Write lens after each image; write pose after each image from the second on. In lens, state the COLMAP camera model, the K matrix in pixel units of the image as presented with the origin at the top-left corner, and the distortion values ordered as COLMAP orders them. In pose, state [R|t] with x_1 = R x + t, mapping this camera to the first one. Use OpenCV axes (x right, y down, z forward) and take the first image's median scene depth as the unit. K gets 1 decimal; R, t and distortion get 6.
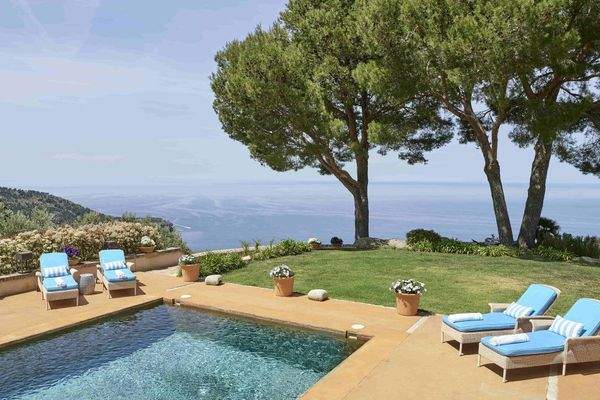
lens RADIAL K [[493.8, 0, 299.6], [0, 493.8, 218.0], [0, 0, 1]] dist [-0.021996, -0.001223]
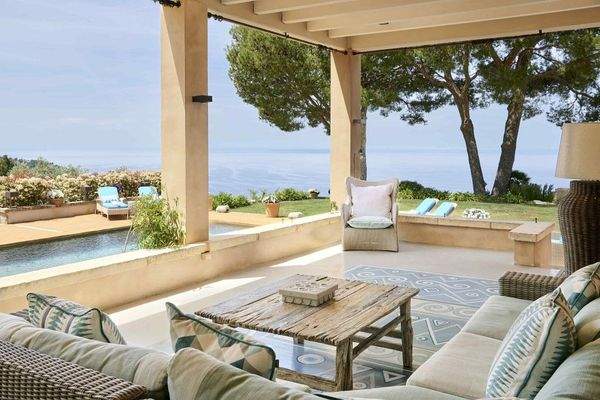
lens RADIAL K [[573.1, 0, 301.4], [0, 573.1, 186.3], [0, 0, 1]] dist [0.002119, 0.004708]
pose [[0.997975, 0.001971, -0.063575, 0.088183], [-0.002620, 0.999945, -0.010127, 0.050153], [0.063551, 0.010274, 0.997926, -0.344474]]
